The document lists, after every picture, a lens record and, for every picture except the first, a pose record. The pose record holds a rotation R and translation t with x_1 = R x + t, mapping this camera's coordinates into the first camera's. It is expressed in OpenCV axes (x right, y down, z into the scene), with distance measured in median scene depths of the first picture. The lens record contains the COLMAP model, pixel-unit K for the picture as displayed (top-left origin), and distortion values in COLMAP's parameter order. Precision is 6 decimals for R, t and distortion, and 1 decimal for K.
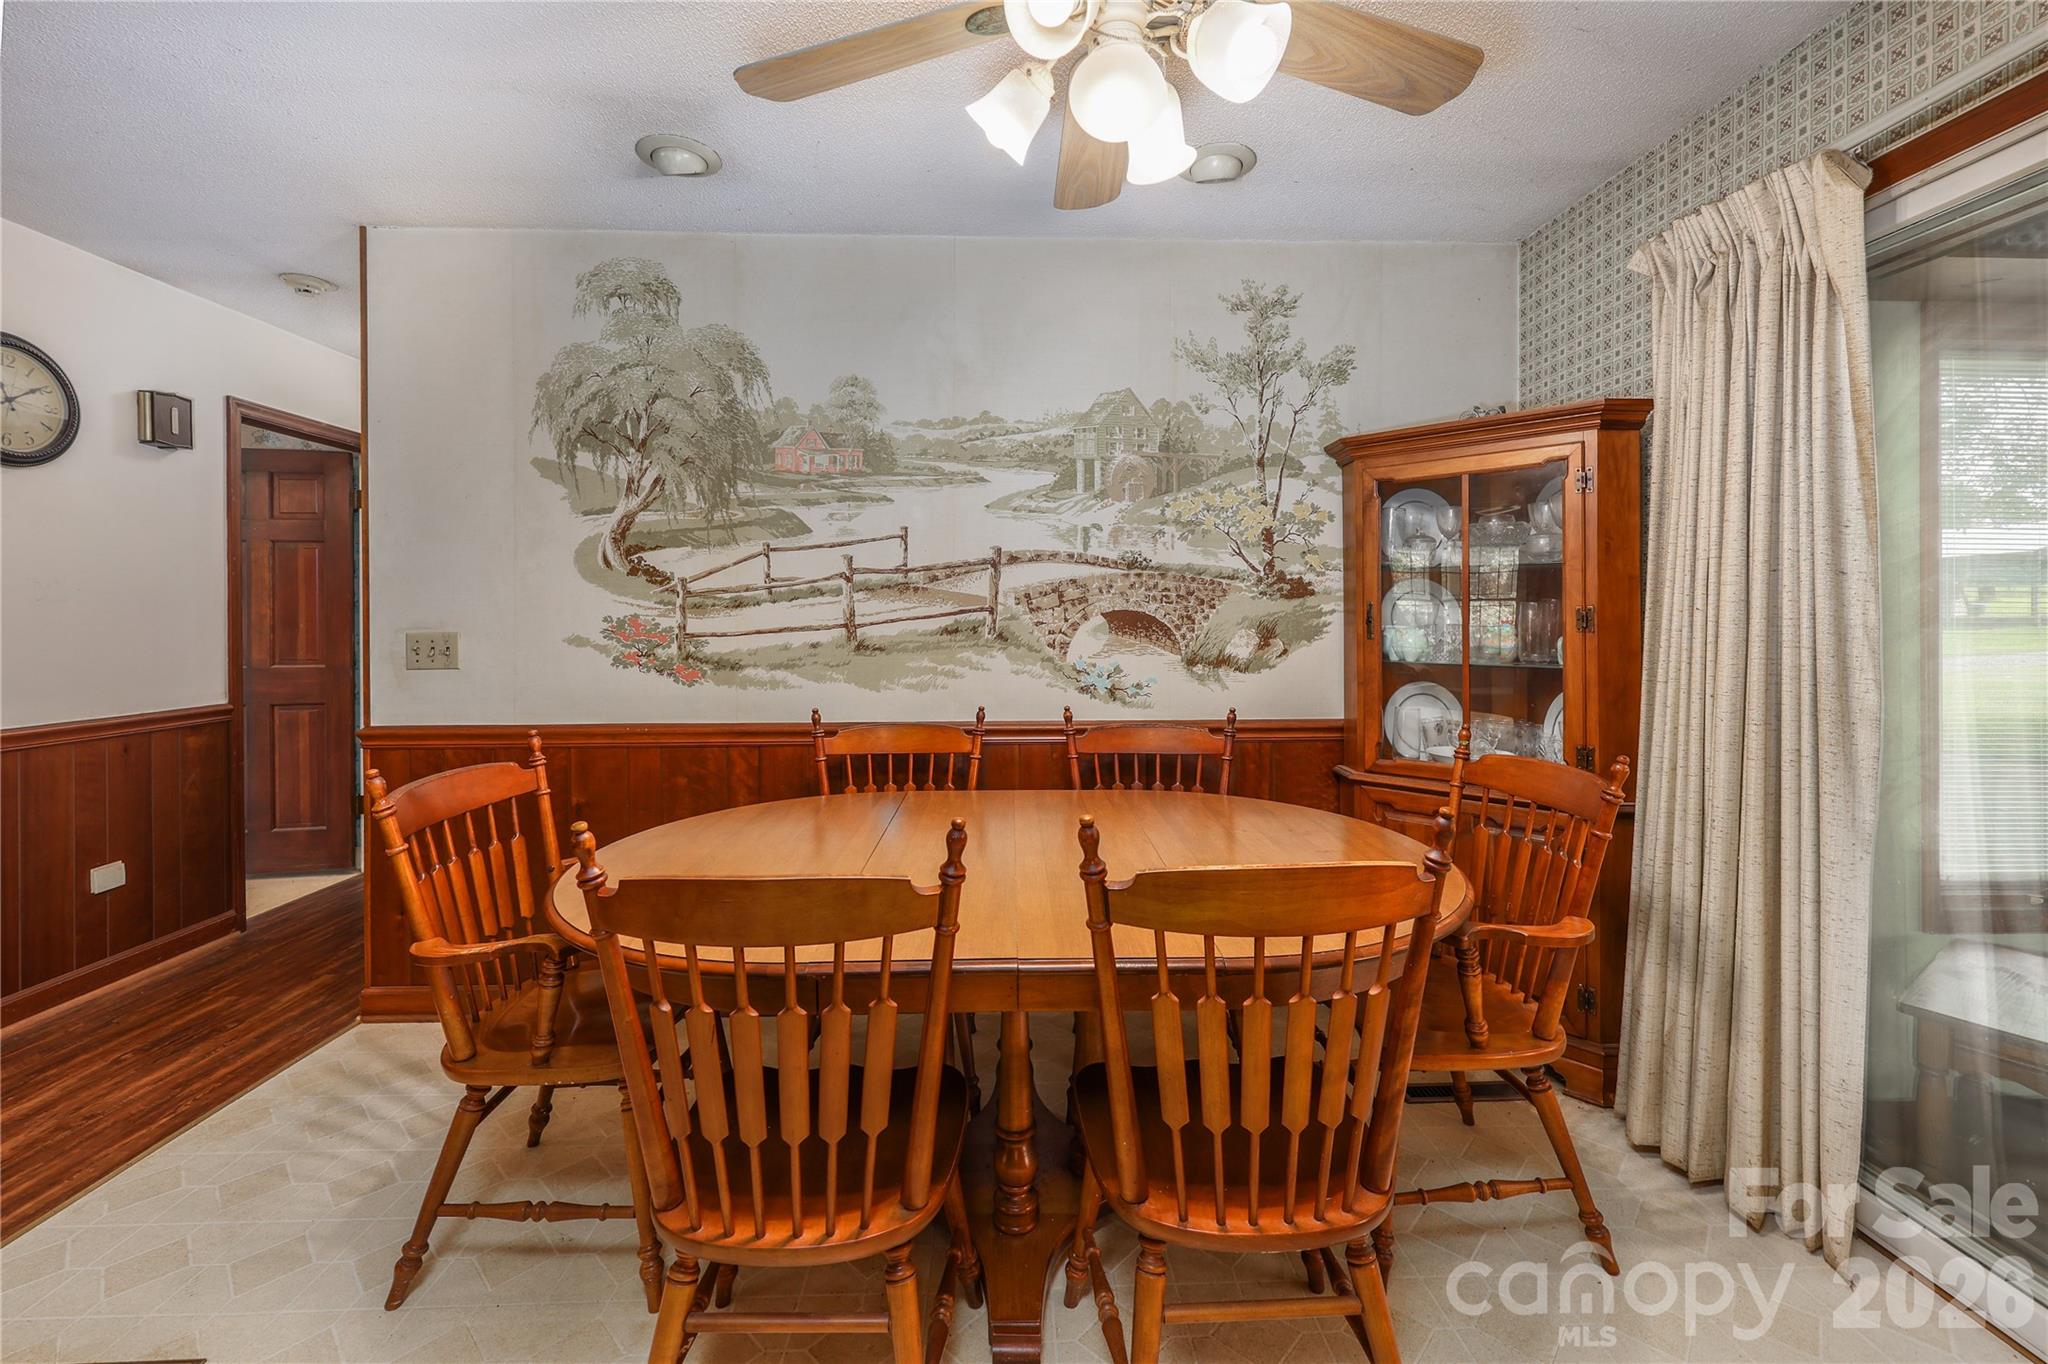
lens RADIAL K [[845.0, 0, 1013.7], [0, 845.0, 620.5], [0, 0, 1]] dist [0.000892, 0.000156]
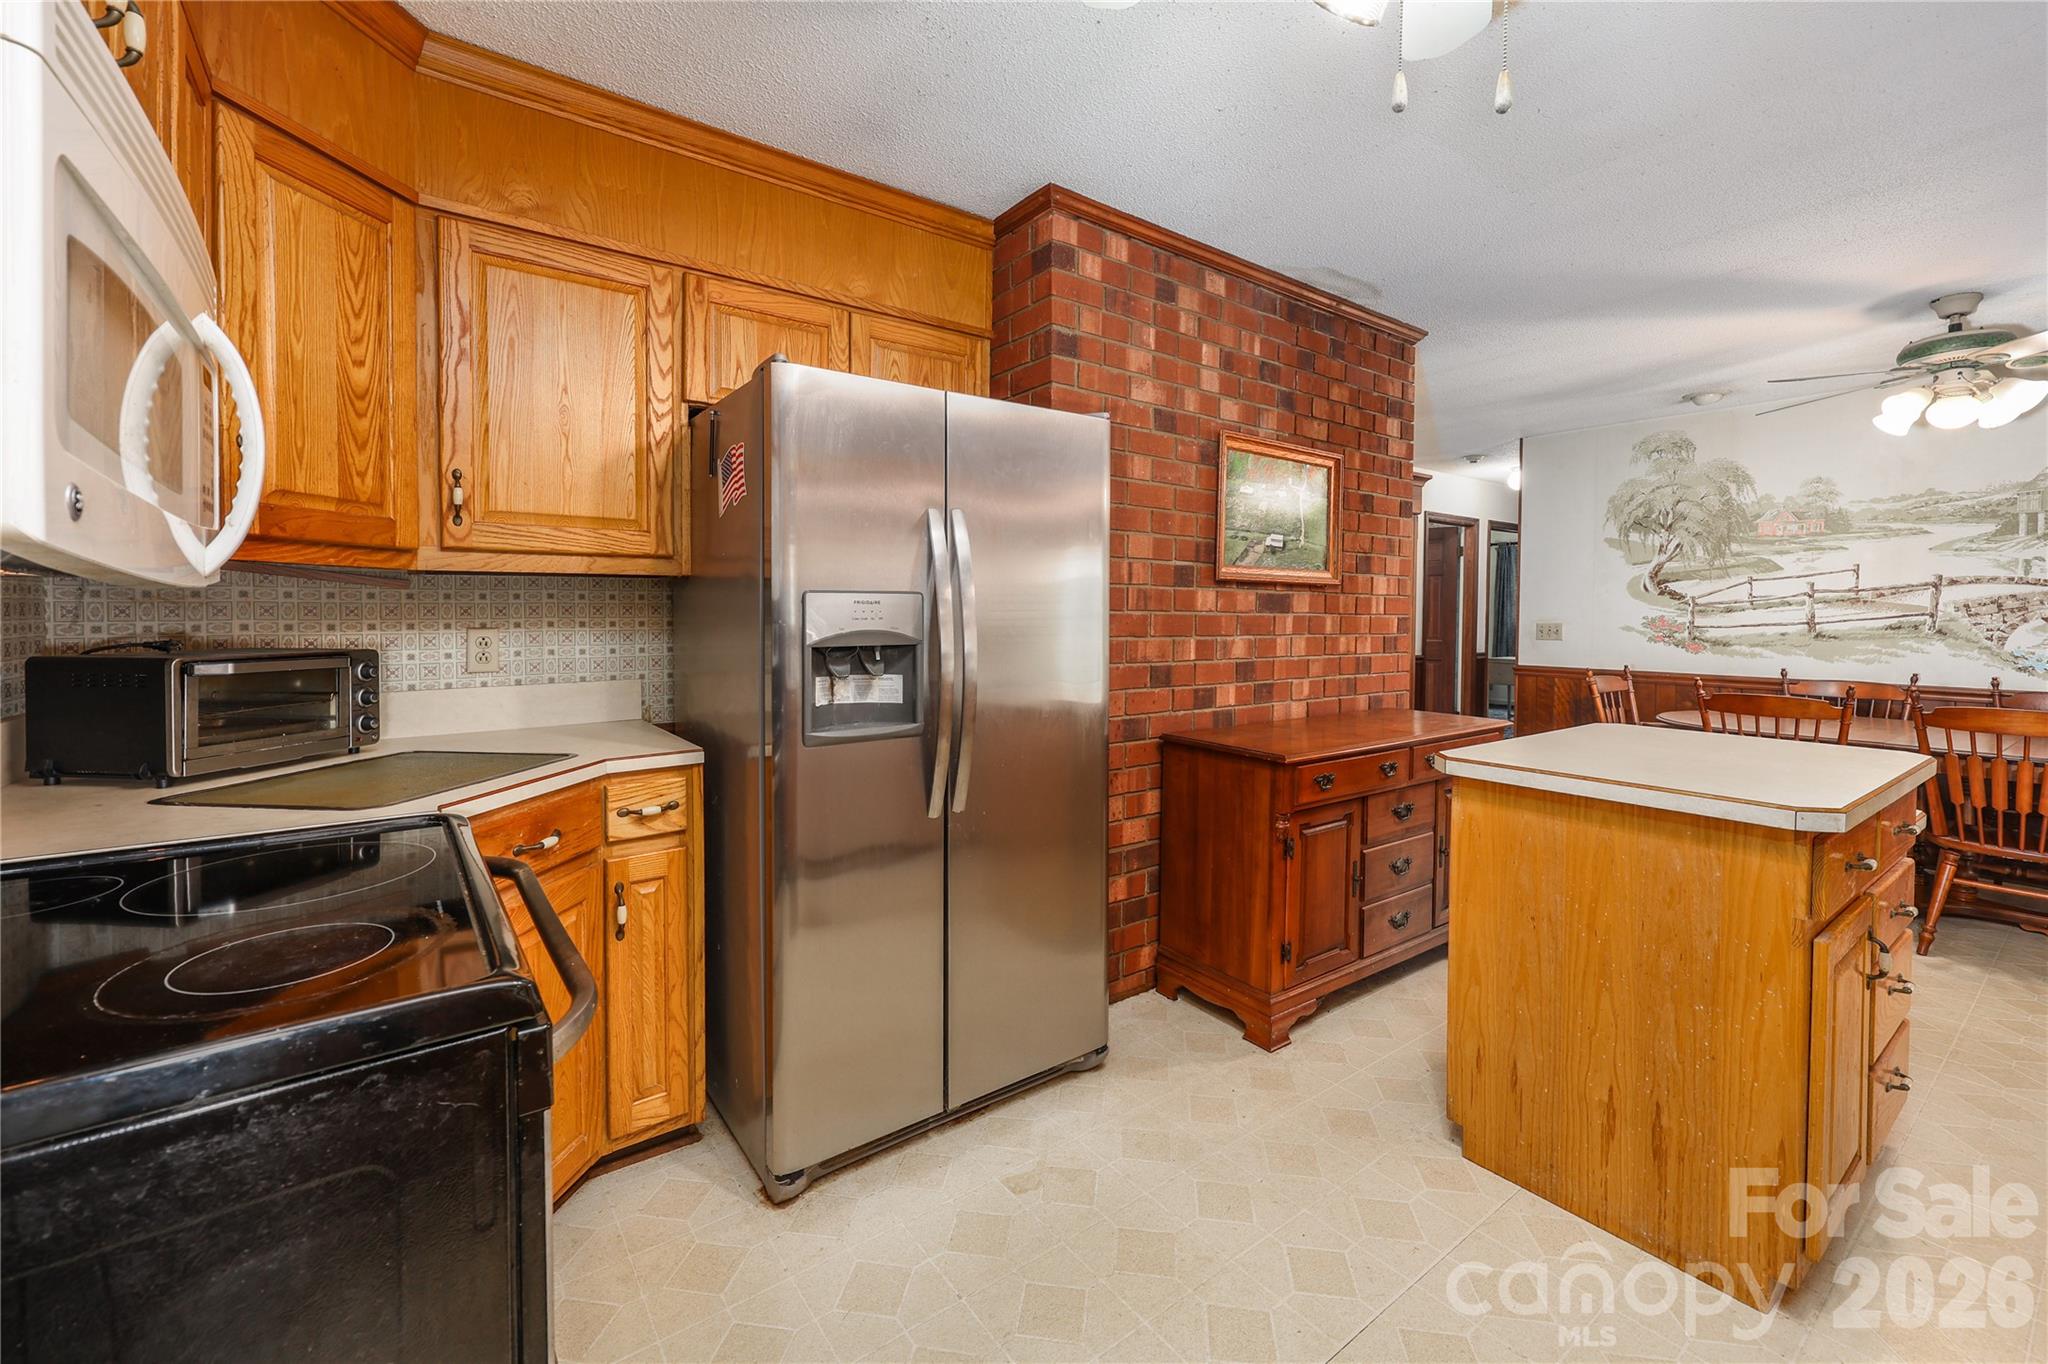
lens RADIAL K [[845.0, 0, 1026.2], [0, 845.0, 628.5], [0, 0, 1]] dist [0.000892, 0.000156]
pose [[0.577243, 0.022510, -0.816262, 0.287888], [-0.020020, 0.999710, 0.013411, 0.025557], [0.816327, 0.008601, 0.577526, -1.289307]]
